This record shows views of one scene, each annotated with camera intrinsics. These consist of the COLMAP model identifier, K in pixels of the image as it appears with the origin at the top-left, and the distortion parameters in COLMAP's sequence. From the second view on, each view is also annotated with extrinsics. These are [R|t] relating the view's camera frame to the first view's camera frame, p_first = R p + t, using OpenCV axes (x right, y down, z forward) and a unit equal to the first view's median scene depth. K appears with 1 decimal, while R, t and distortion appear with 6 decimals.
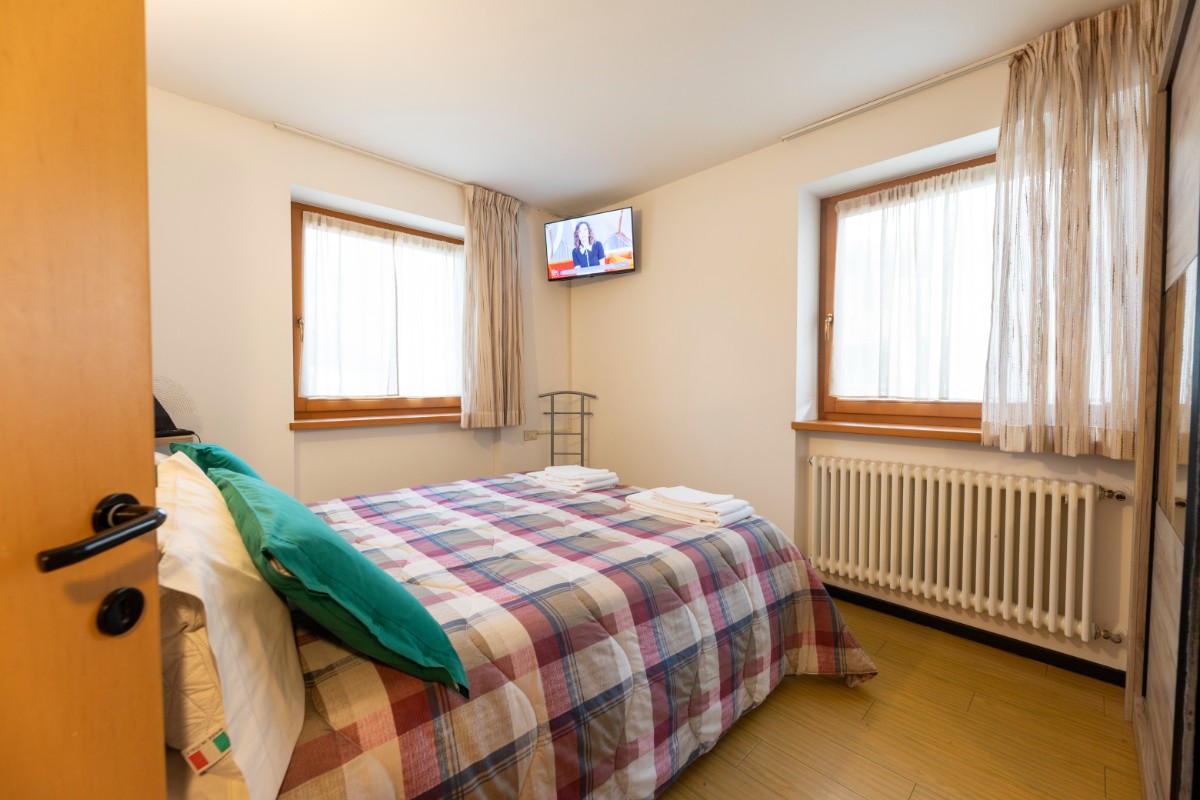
lens RADIAL K [[482.0, 0, 600.4], [0, 482.0, 397.6], [0, 0, 1]] dist [0.008548, -0.004746]
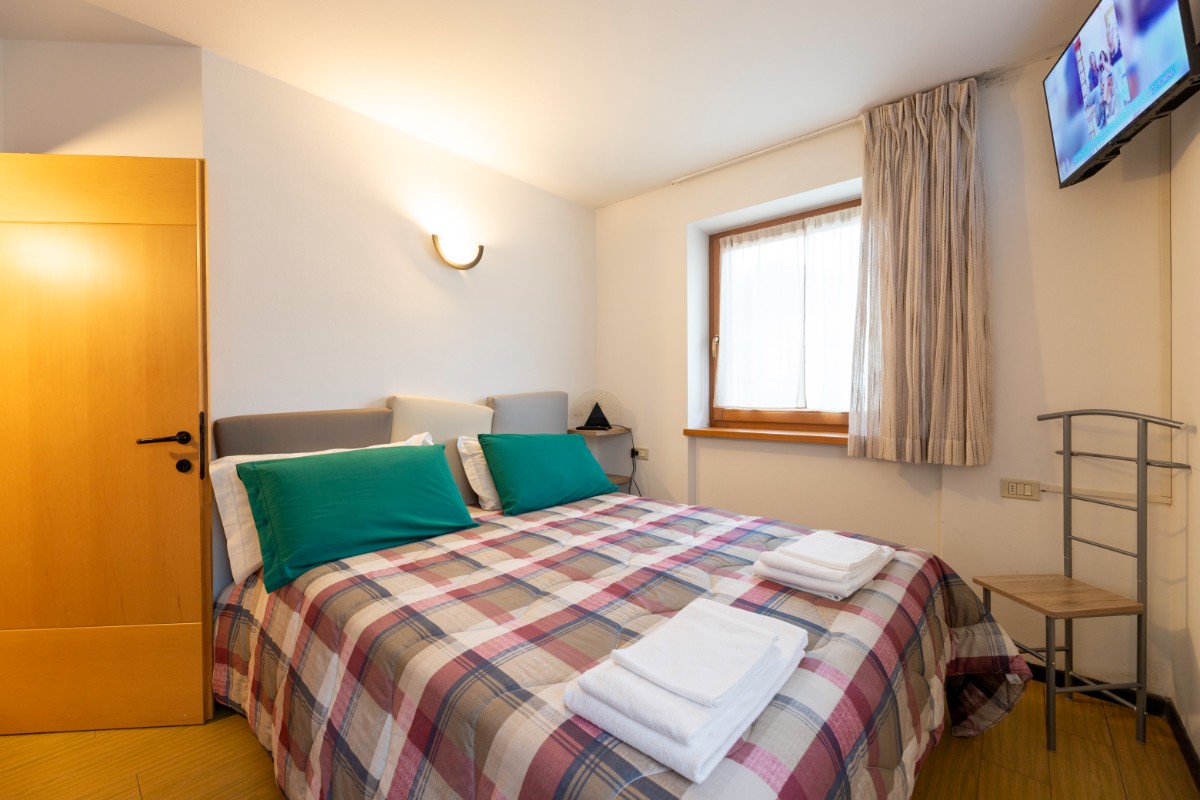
lens RADIAL K [[482.0, 0, 600.4], [0, 482.0, 397.6], [0, 0, 1]] dist [0.008548, -0.004746]
pose [[0.085263, 0.003218, -0.996353, 0.429754], [-0.023988, 0.999712, 0.001176, -0.016683], [0.996070, 0.023800, 0.085315, 0.598111]]
